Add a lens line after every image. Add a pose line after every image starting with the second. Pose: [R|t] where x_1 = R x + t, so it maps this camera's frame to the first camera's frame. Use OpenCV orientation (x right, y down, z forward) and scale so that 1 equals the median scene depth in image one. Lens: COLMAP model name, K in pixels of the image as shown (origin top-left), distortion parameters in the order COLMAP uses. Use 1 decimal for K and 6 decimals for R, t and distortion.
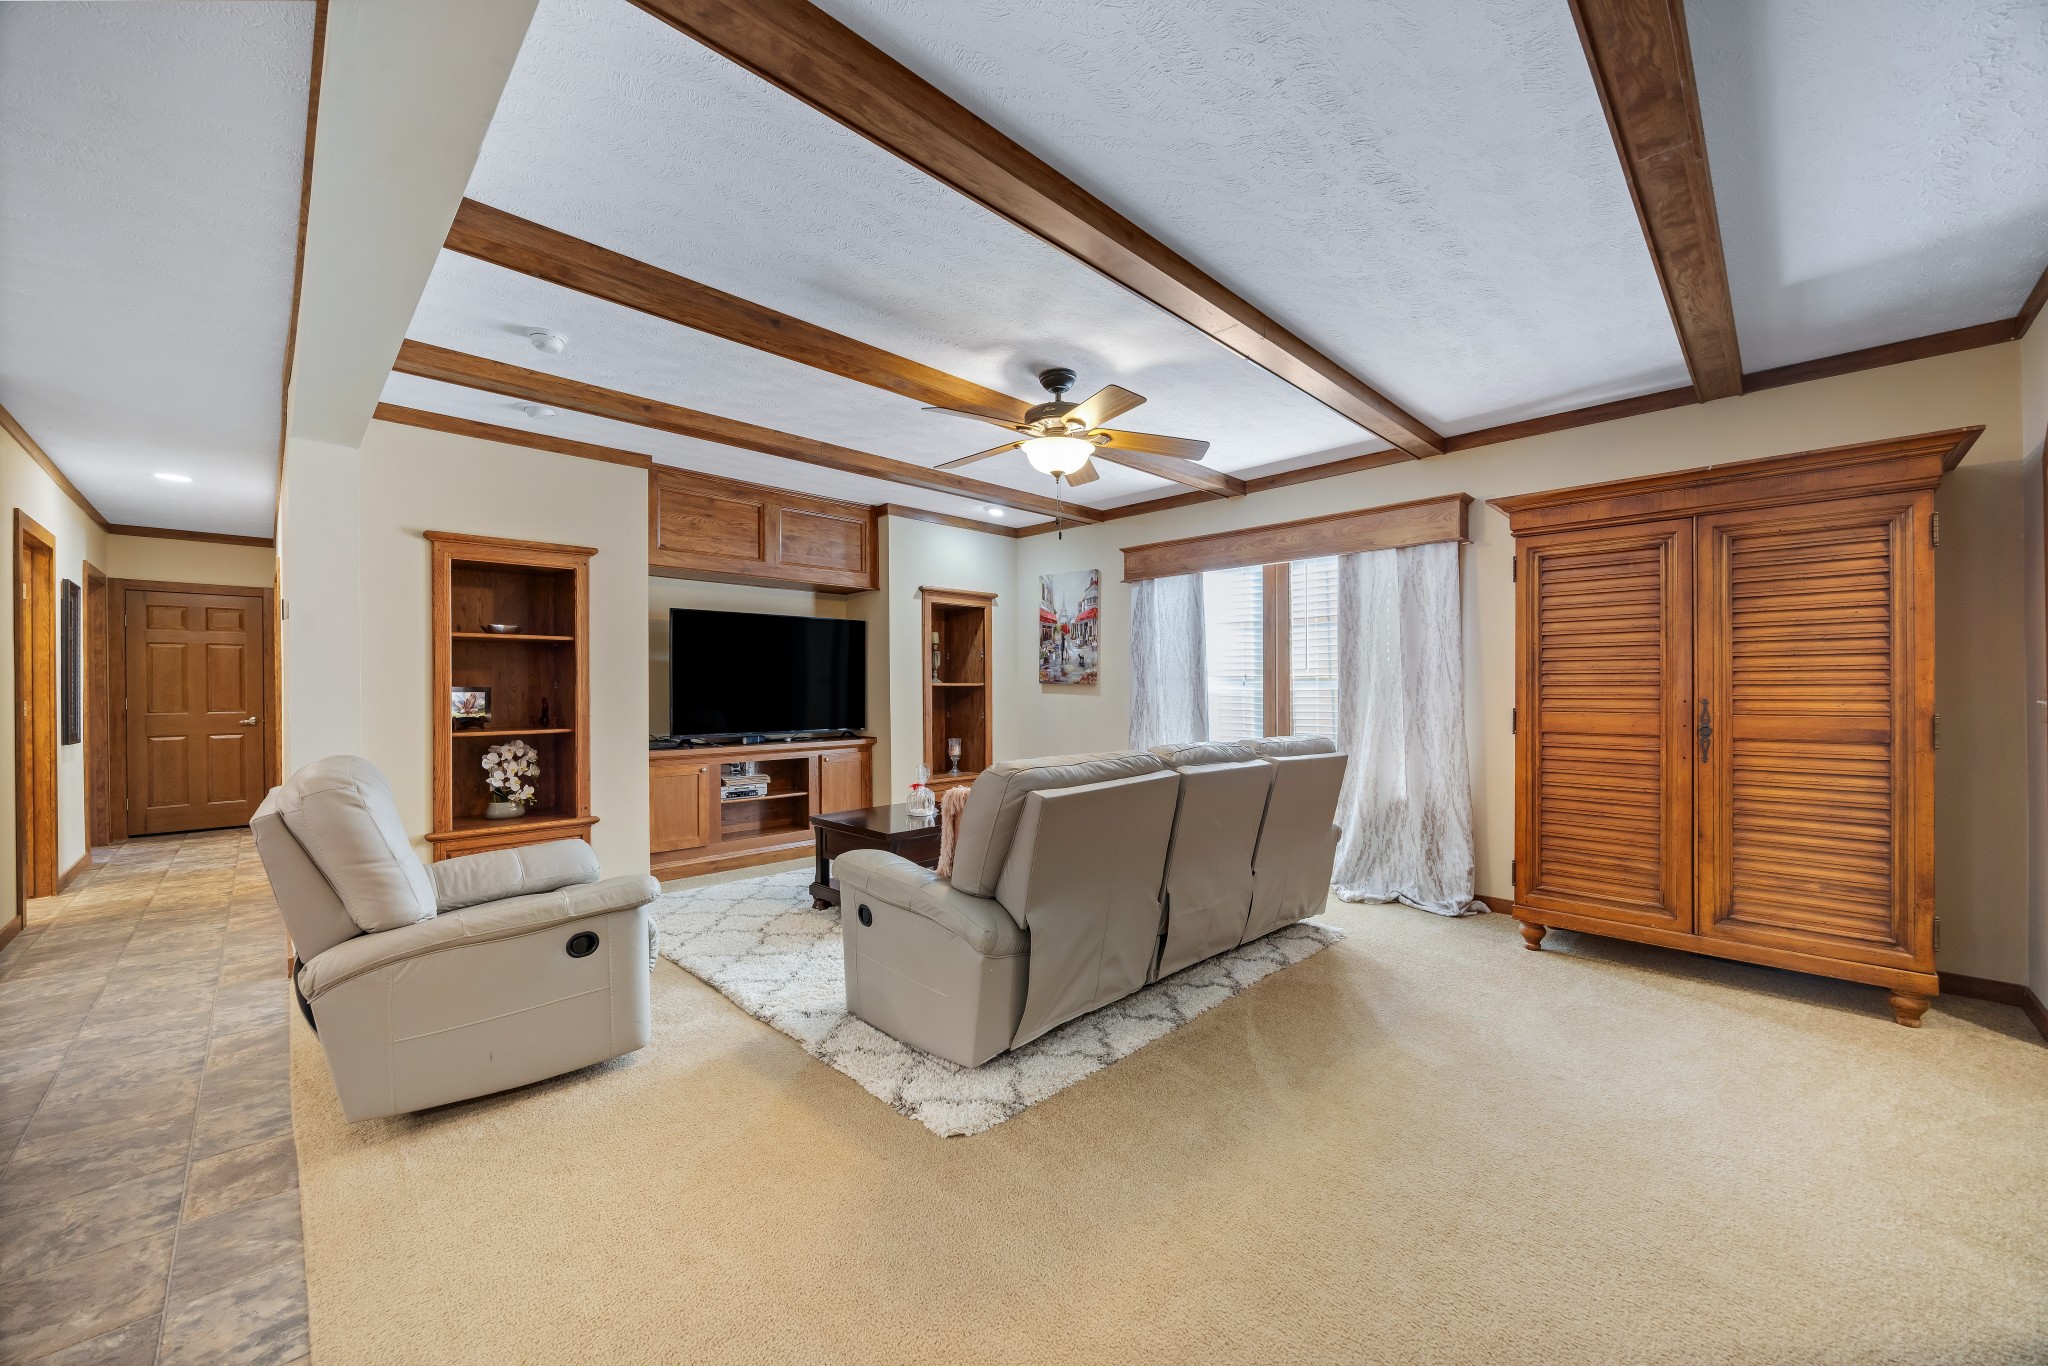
lens RADIAL K [[784.1, 0, 1016.5], [0, 784.1, 683.3], [0, 0, 1]] dist [-0.005521, -0.000293]
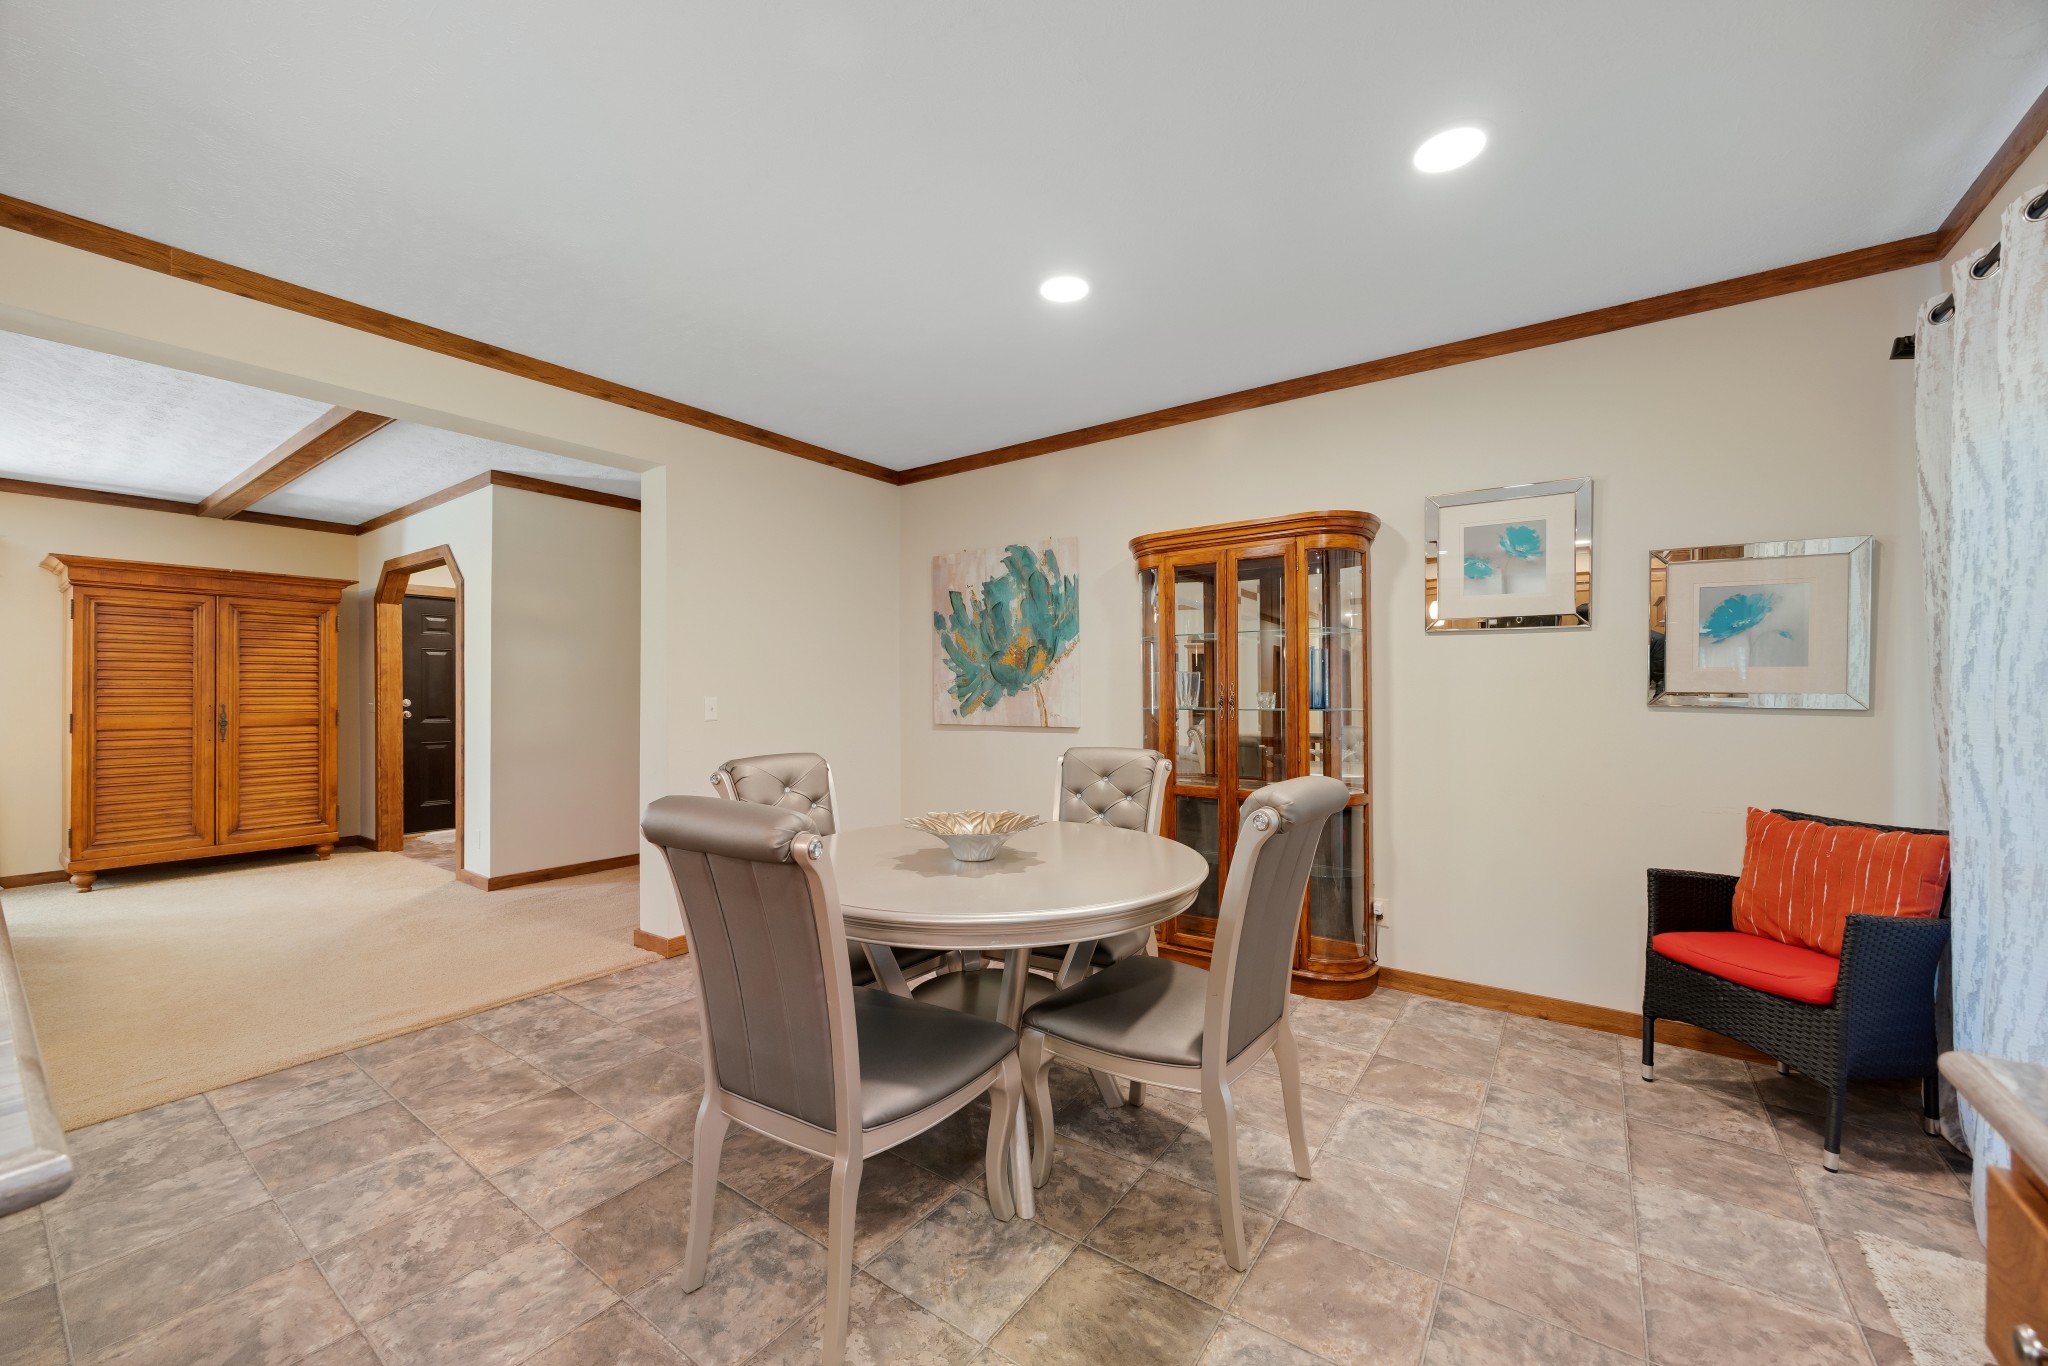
lens RADIAL K [[784.1, 0, 1022.1], [0, 784.1, 690.9], [0, 0, 1]] dist [-0.005521, -0.000293]
pose [[-0.173543, 0.009614, 0.984779, -1.046194], [0.004171, 0.999951, -0.009027, 0.012890], [-0.984818, 0.002541, -0.173574, -0.399967]]
